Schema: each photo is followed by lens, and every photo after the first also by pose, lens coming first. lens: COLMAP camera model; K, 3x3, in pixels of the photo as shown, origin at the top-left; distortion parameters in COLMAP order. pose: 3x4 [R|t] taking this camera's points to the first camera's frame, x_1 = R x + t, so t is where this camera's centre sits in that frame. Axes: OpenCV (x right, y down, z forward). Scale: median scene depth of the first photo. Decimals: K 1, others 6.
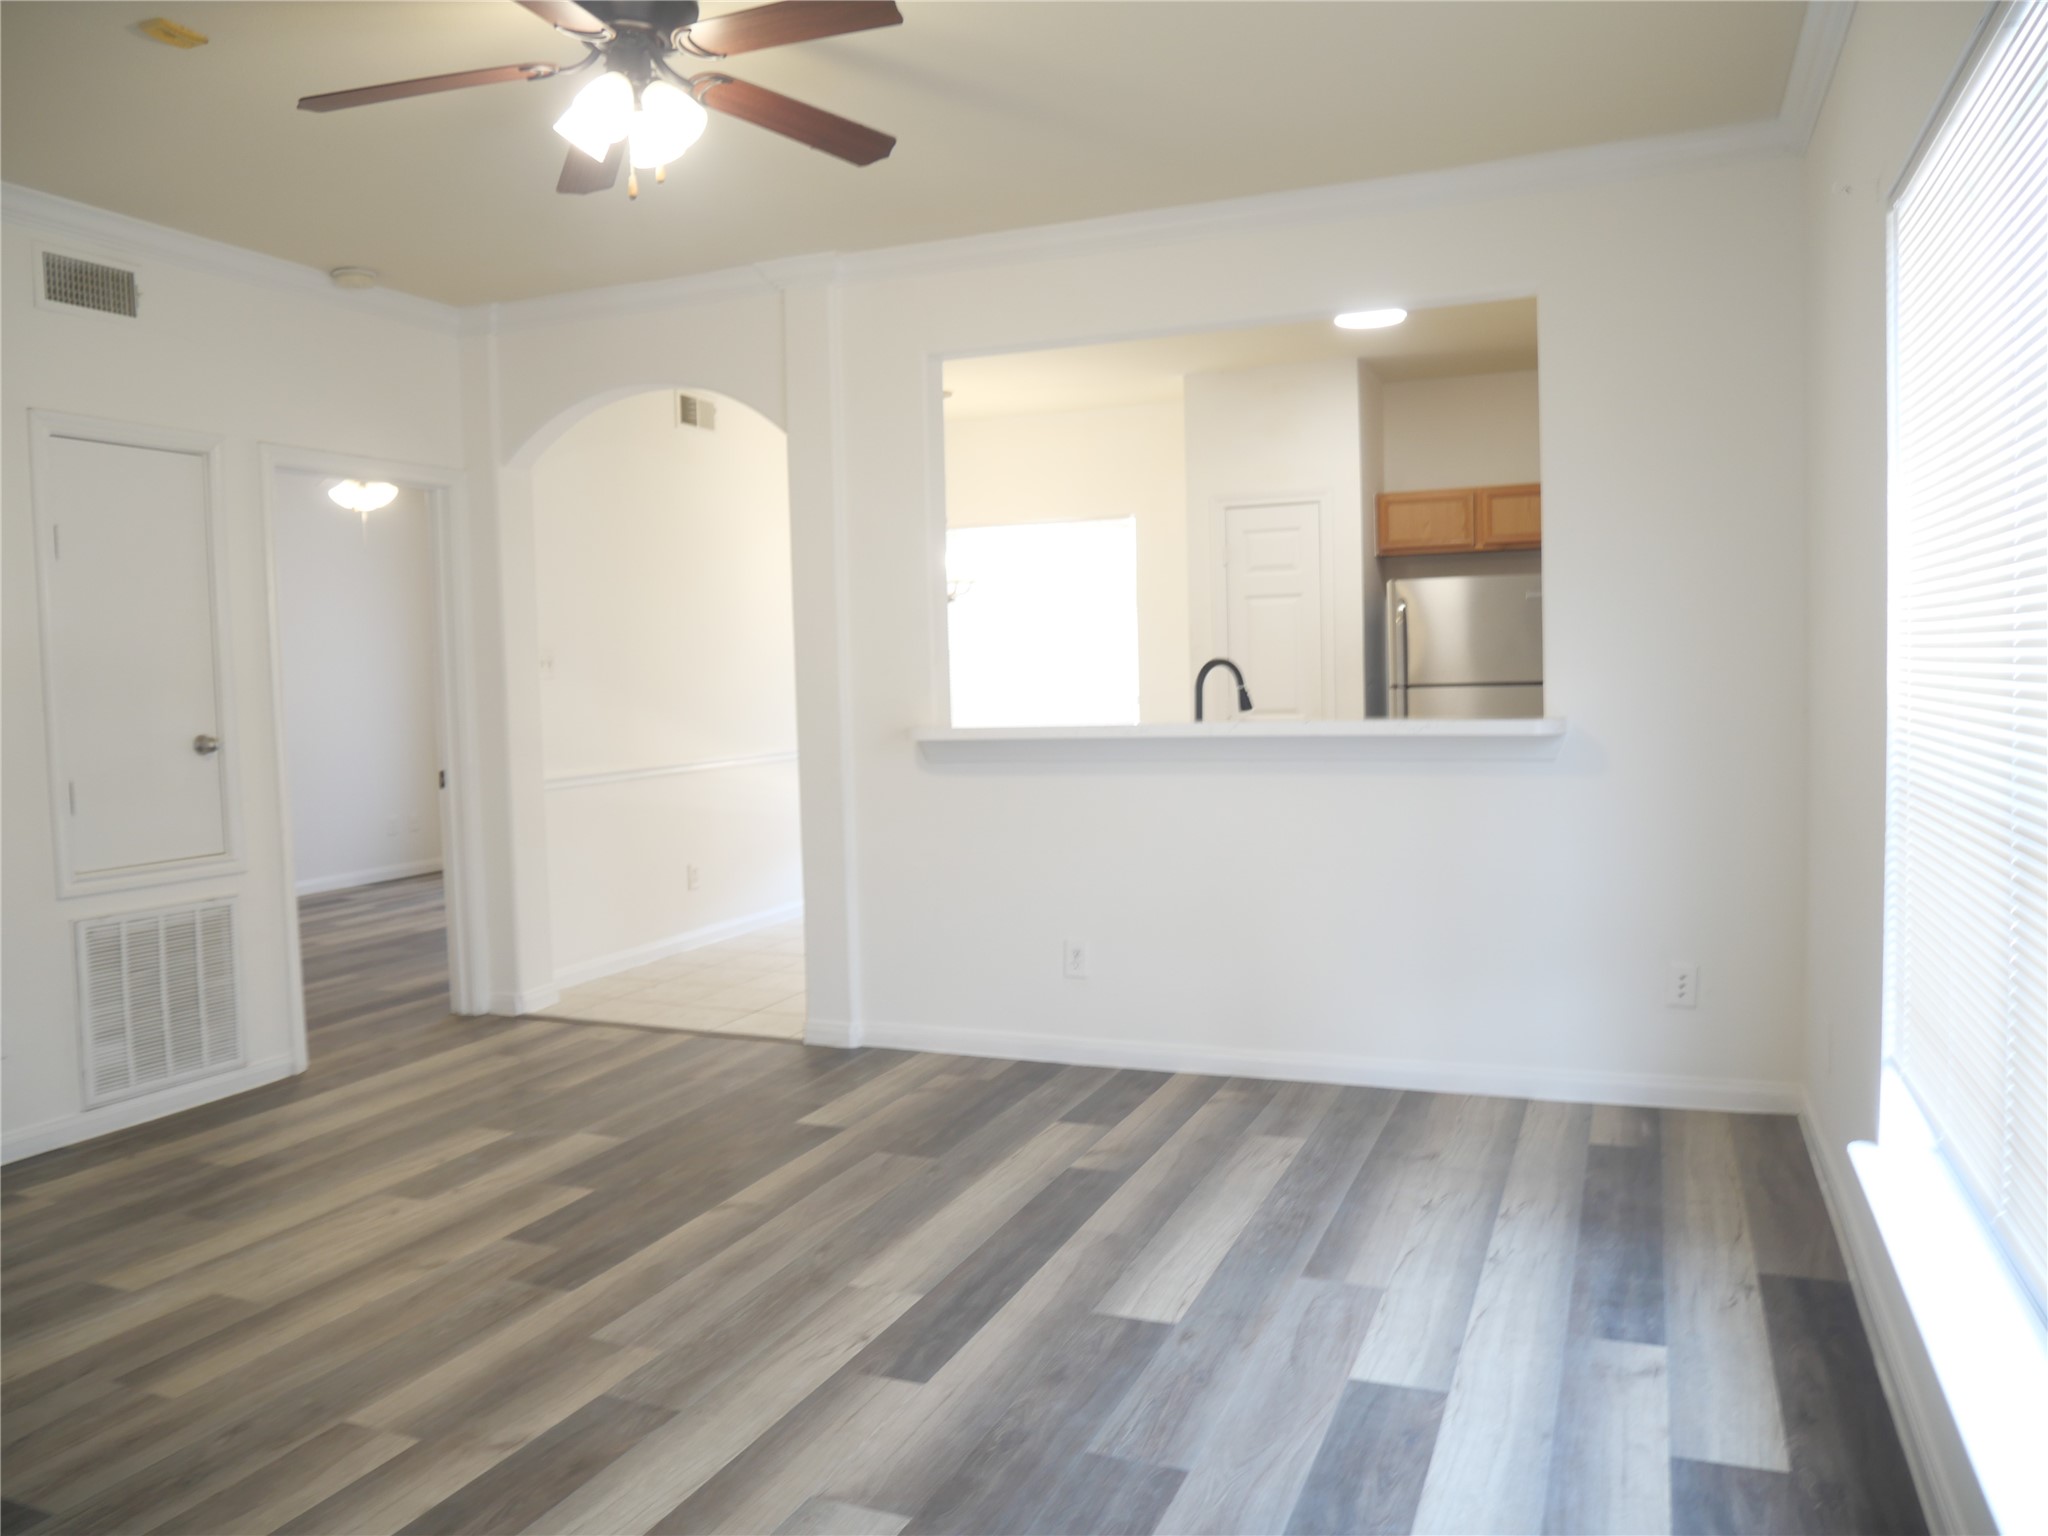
lens RADIAL K [[1497.4, 0, 1029.3], [0, 1497.4, 760.8], [0, 0, 1]] dist [-0.073751, 0.034657]
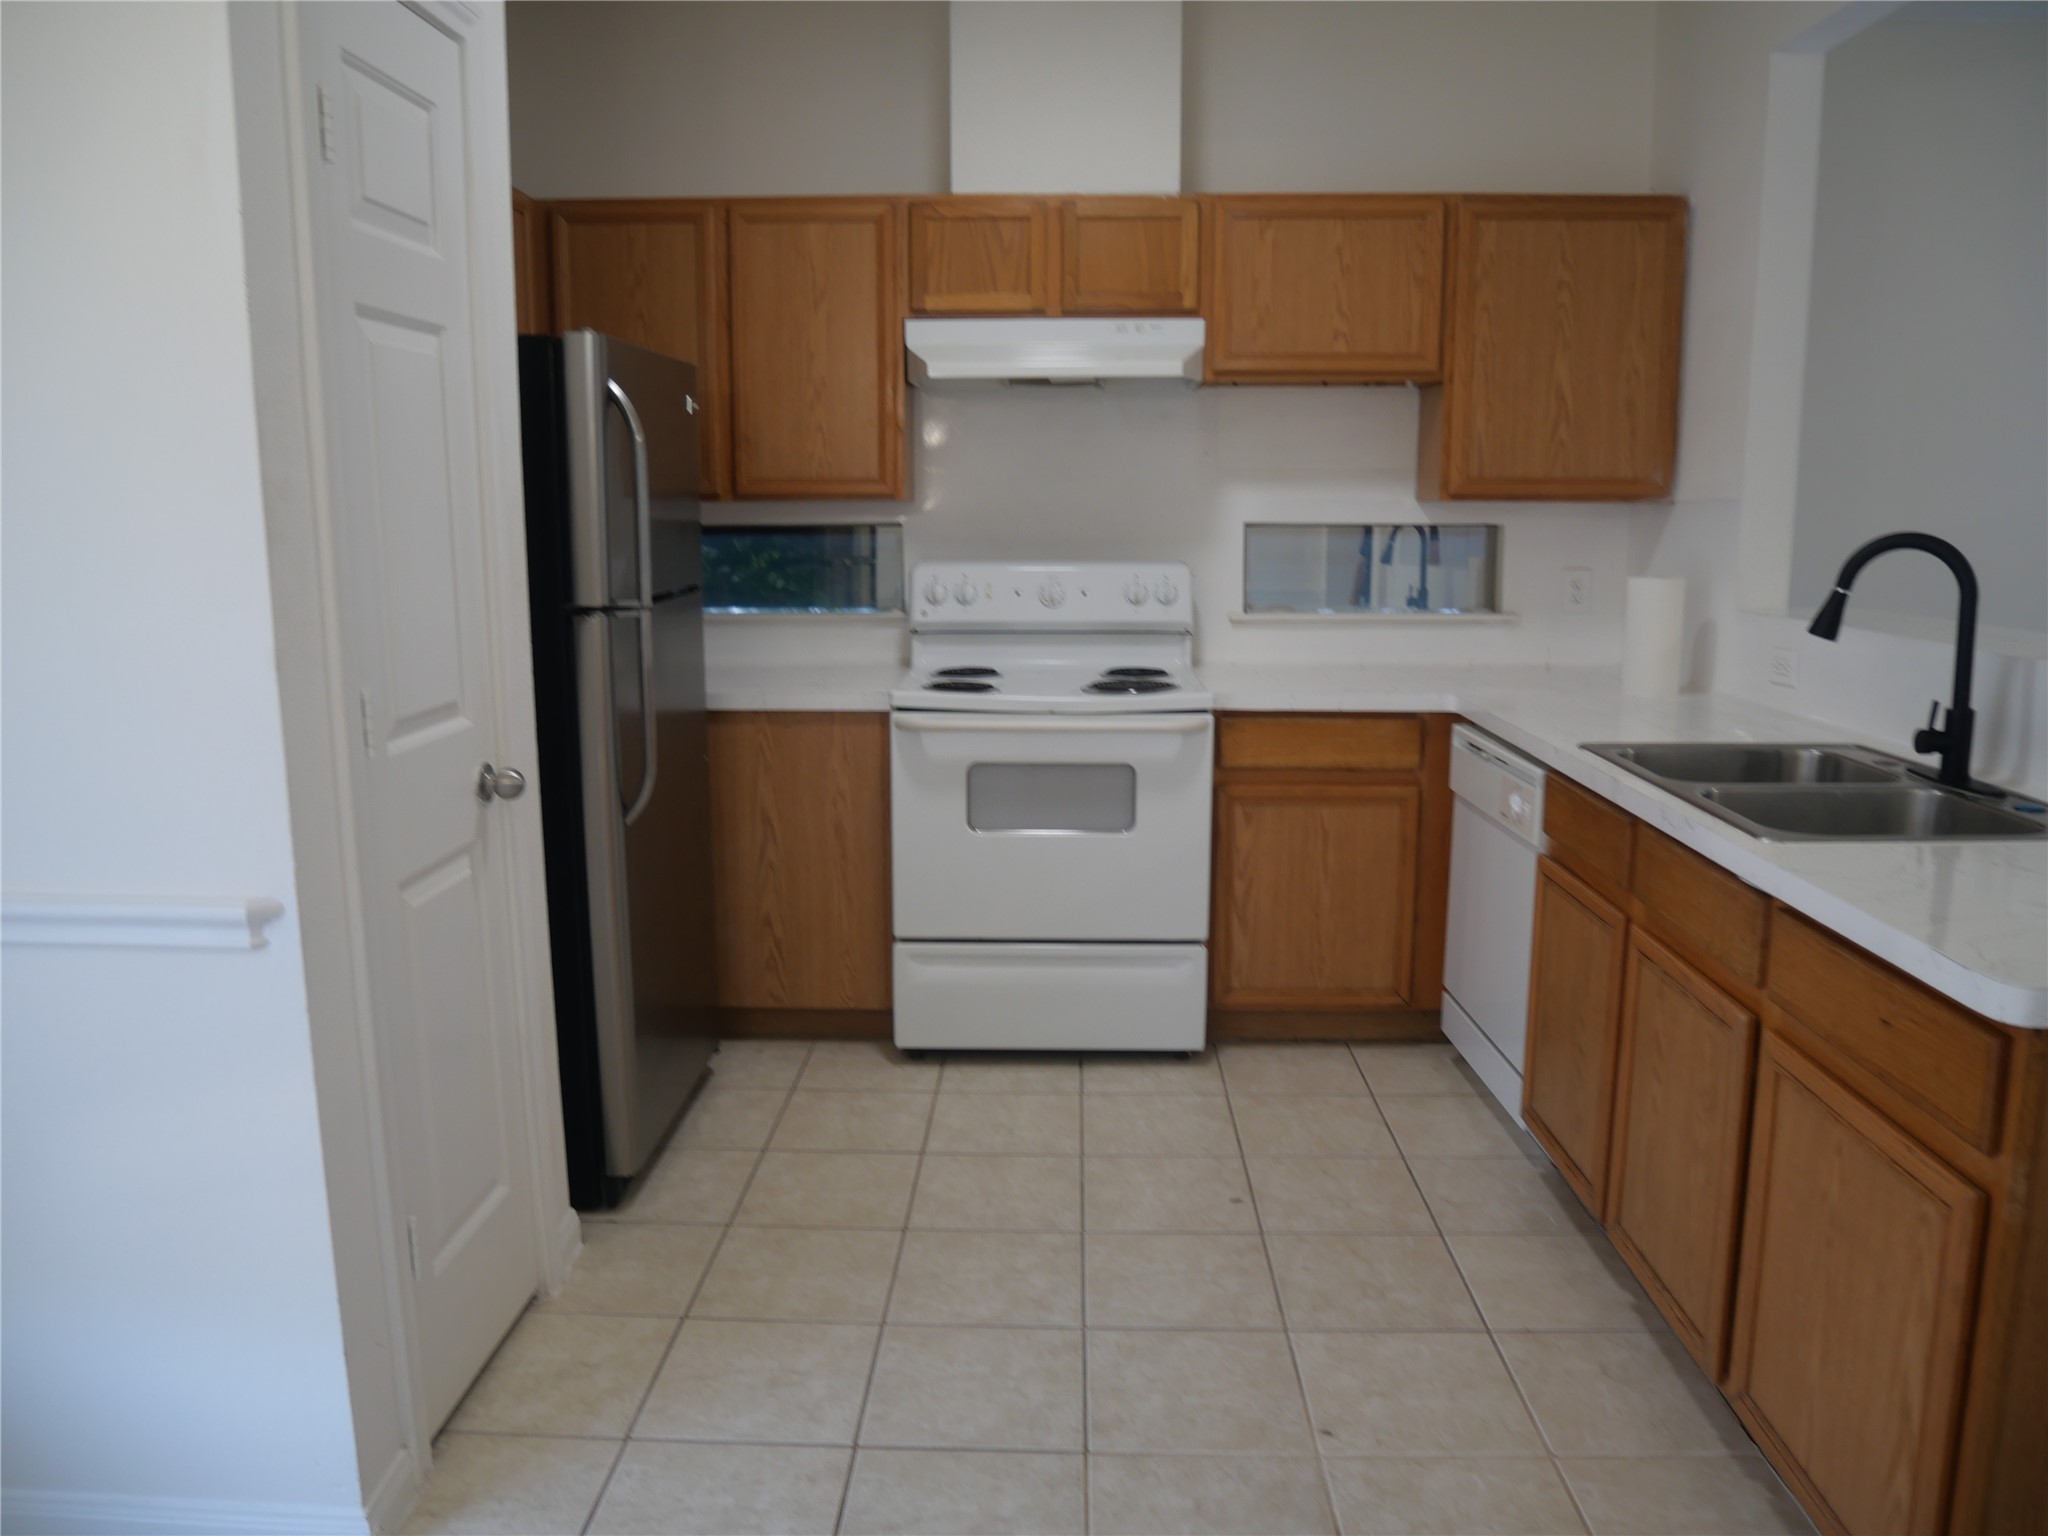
lens RADIAL K [[1497.4, 0, 1029.3], [0, 1497.4, 760.8], [0, 0, 1]] dist [-0.073751, 0.034657]
pose [[-0.356196, -0.132728, 0.924937, -0.333643], [0.067946, 0.983561, 0.167307, -0.142023], [-0.931938, 0.122440, -0.341322, 2.152502]]
